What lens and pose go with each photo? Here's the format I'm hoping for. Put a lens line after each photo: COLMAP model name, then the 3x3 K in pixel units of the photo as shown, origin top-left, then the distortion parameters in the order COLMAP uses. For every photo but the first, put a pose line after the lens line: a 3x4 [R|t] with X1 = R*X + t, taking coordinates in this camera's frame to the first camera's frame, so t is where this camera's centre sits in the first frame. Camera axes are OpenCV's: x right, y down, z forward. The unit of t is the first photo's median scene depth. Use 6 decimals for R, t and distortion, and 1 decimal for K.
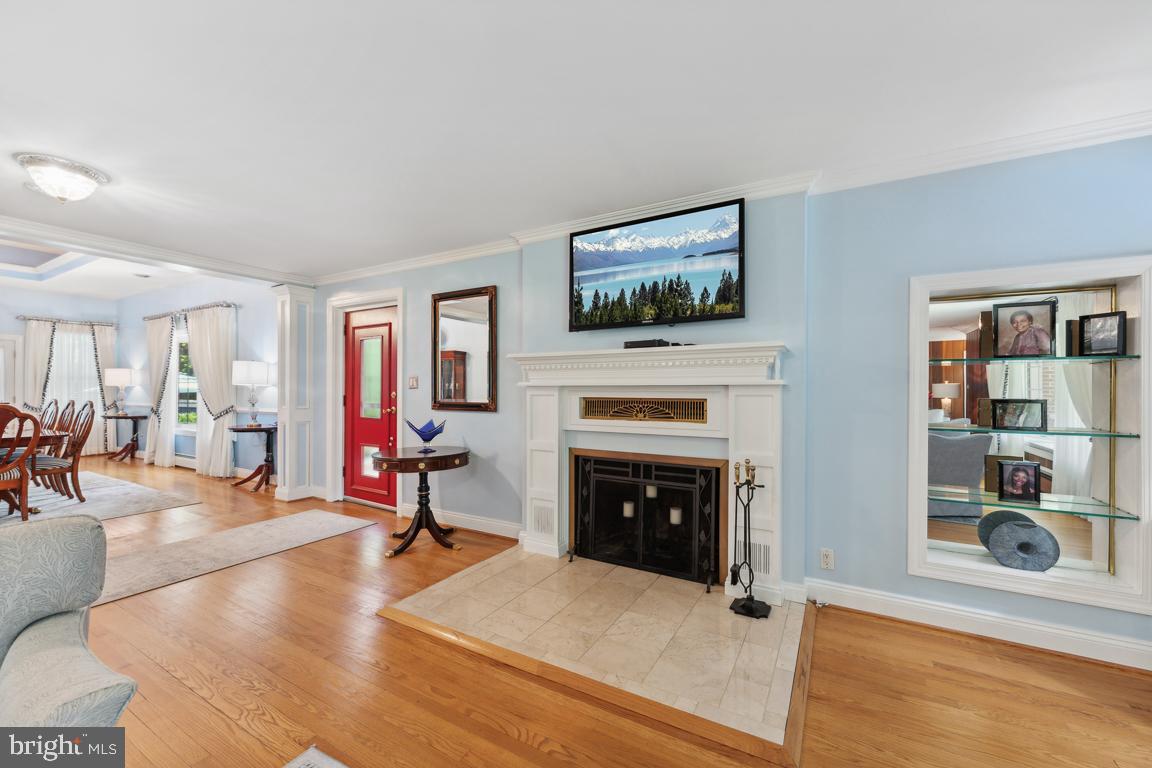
lens RADIAL K [[456.9, 0, 583.0], [0, 456.9, 388.2], [0, 0, 1]] dist [-0.000461, 0.000128]
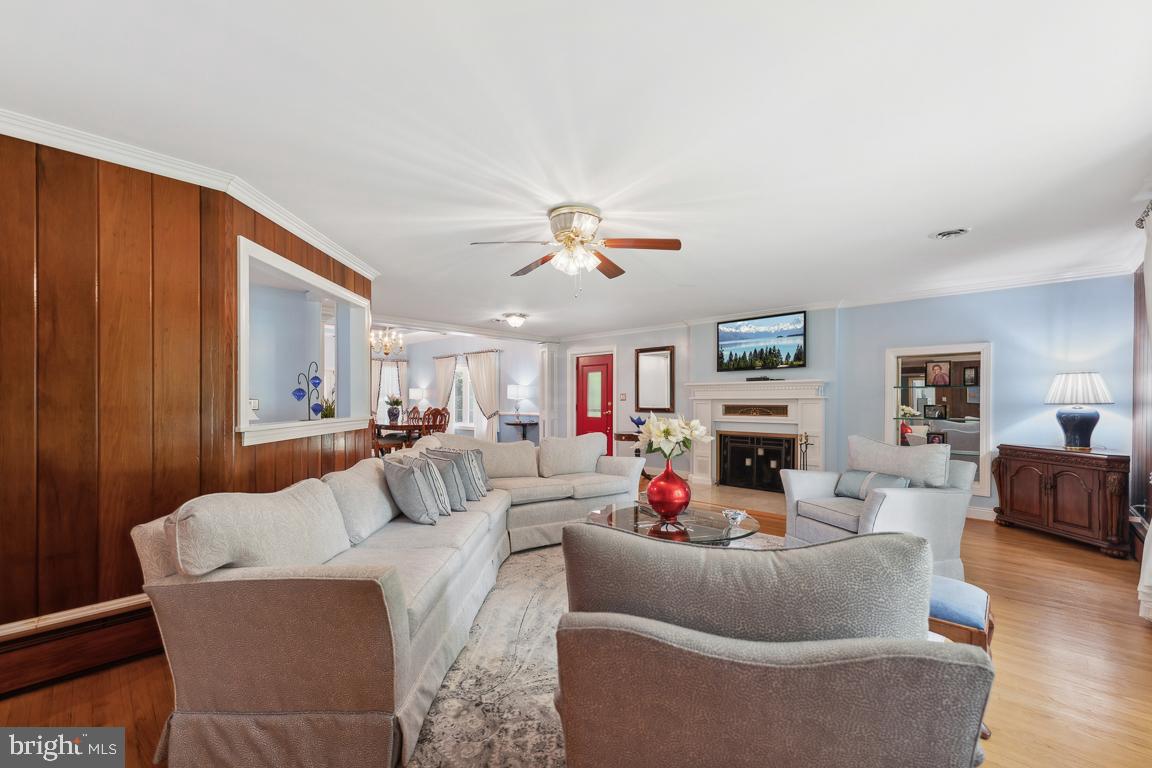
lens RADIAL K [[472.4, 0, 569.1], [0, 472.4, 399.0], [0, 0, 1]] dist [-0.000105, -0.000082]
pose [[0.965401, -0.003196, -0.260749, -0.116055], [0.003211, 0.999995, -0.000366, -0.007006], [0.260748, -0.000484, 0.965407, -1.179904]]
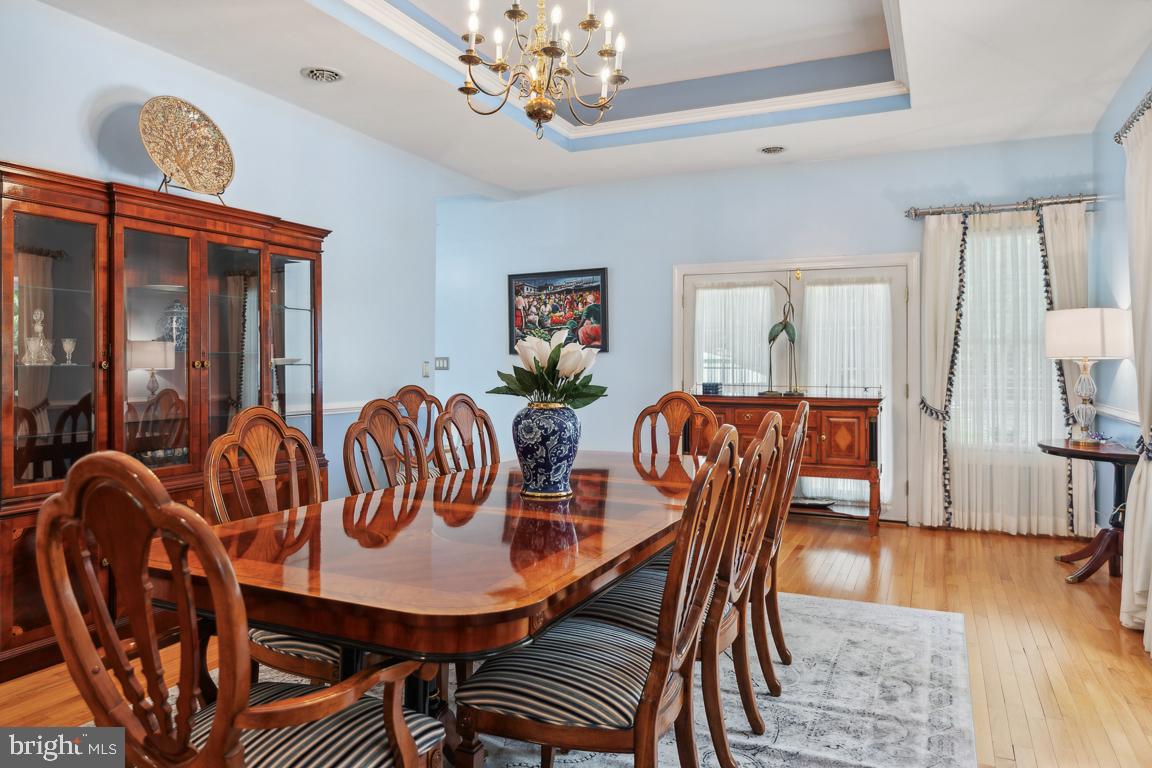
lens RADIAL K [[793.3, 0, 561.8], [0, 793.3, 359.2], [0, 0, 1]] dist [0.001141, -0.000040]
pose [[0.072440, -0.007294, -0.997346, -1.066067], [0.003196, 0.999970, -0.007081, -0.006550], [0.997368, -0.002675, 0.072461, 1.366394]]
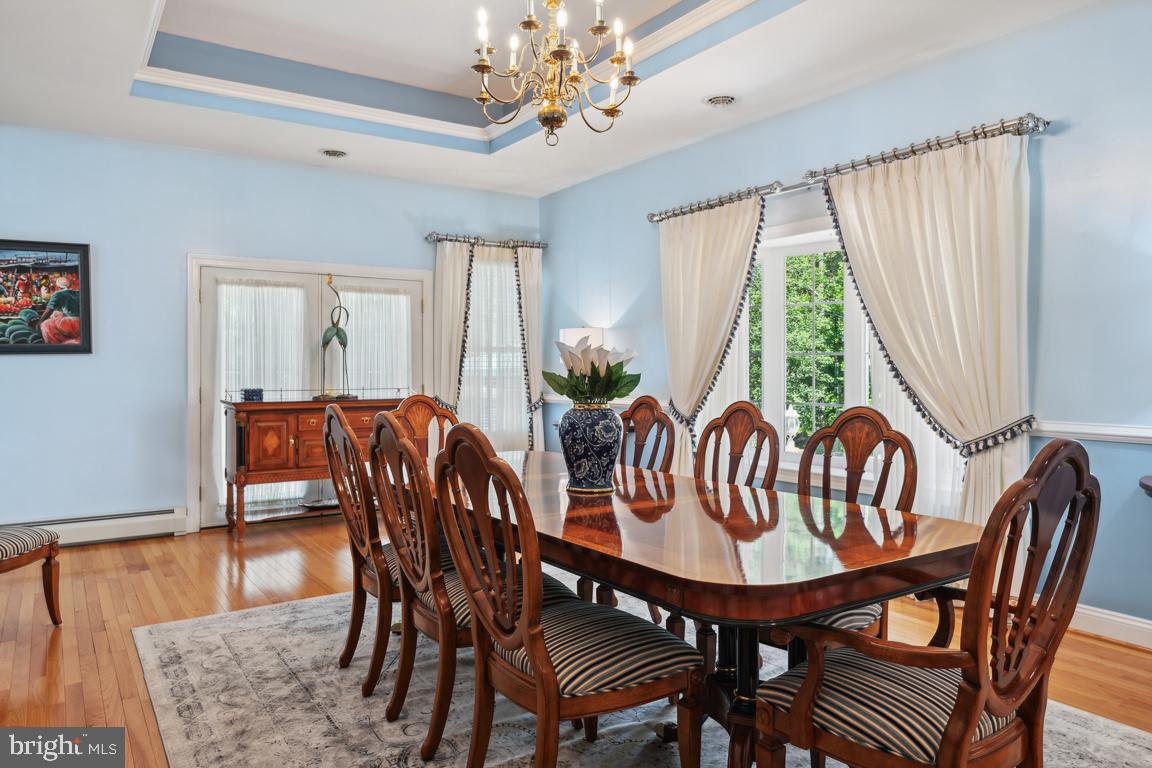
lens RADIAL K [[780.0, 0, 576.7], [0, 780.0, 366.8], [0, 0, 1]] dist [0.004667, 0.001834]
pose [[0.895547, -0.006735, -0.444915, -1.569728], [0.008137, 0.999966, 0.001242, -0.005791], [0.444892, -0.004732, 0.895572, 0.598300]]
